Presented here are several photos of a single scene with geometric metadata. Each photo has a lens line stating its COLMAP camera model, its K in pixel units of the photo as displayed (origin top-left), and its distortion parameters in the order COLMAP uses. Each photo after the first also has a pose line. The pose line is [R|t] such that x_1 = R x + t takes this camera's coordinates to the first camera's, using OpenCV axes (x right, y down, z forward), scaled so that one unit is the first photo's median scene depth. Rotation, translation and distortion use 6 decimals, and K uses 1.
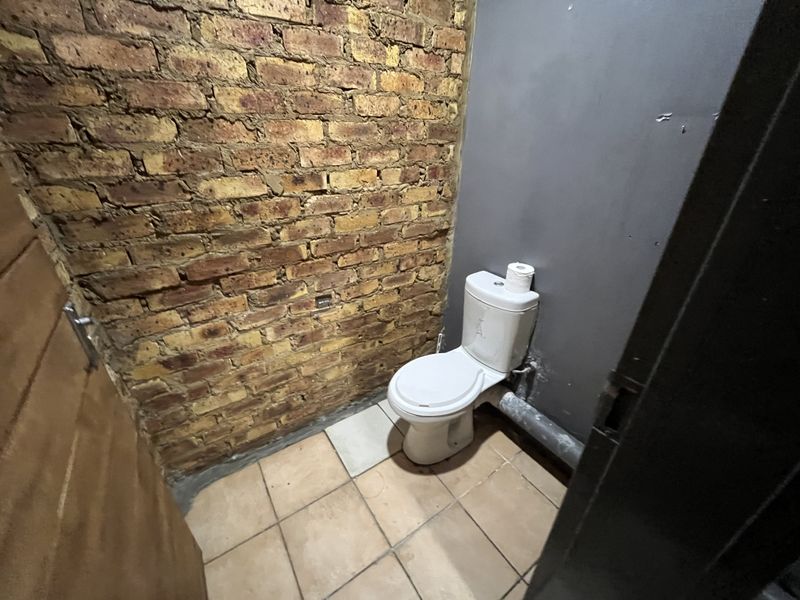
lens RADIAL K [[327.5, 0, 398.7], [0, 327.5, 300.2], [0, 0, 1]] dist [-0.003894, -0.001018]
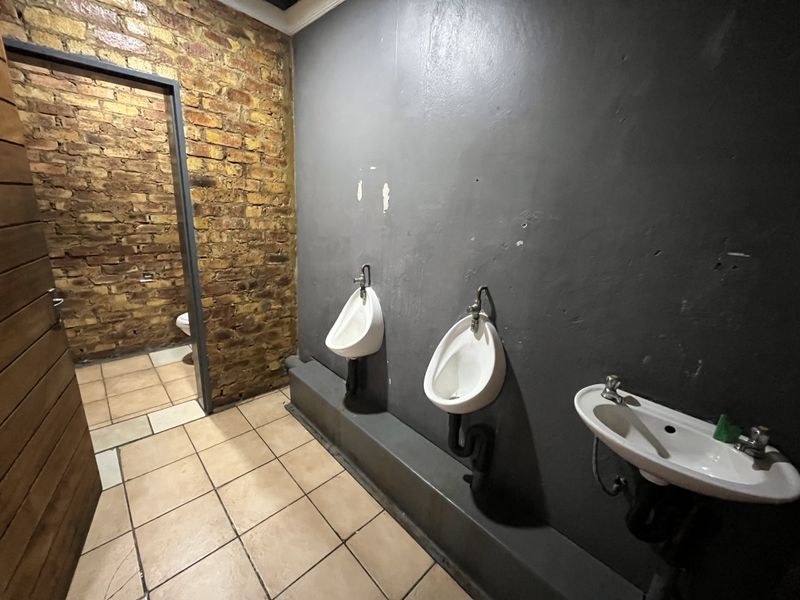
lens RADIAL K [[327.5, 0, 399.7], [0, 327.5, 299.2], [0, 0, 1]] dist [-0.003894, -0.001018]
pose [[0.986559, -0.029038, 0.160803, 1.126507], [0.067219, 0.969083, -0.237404, 0.838714], [-0.148937, 0.245022, 0.958009, -1.293942]]
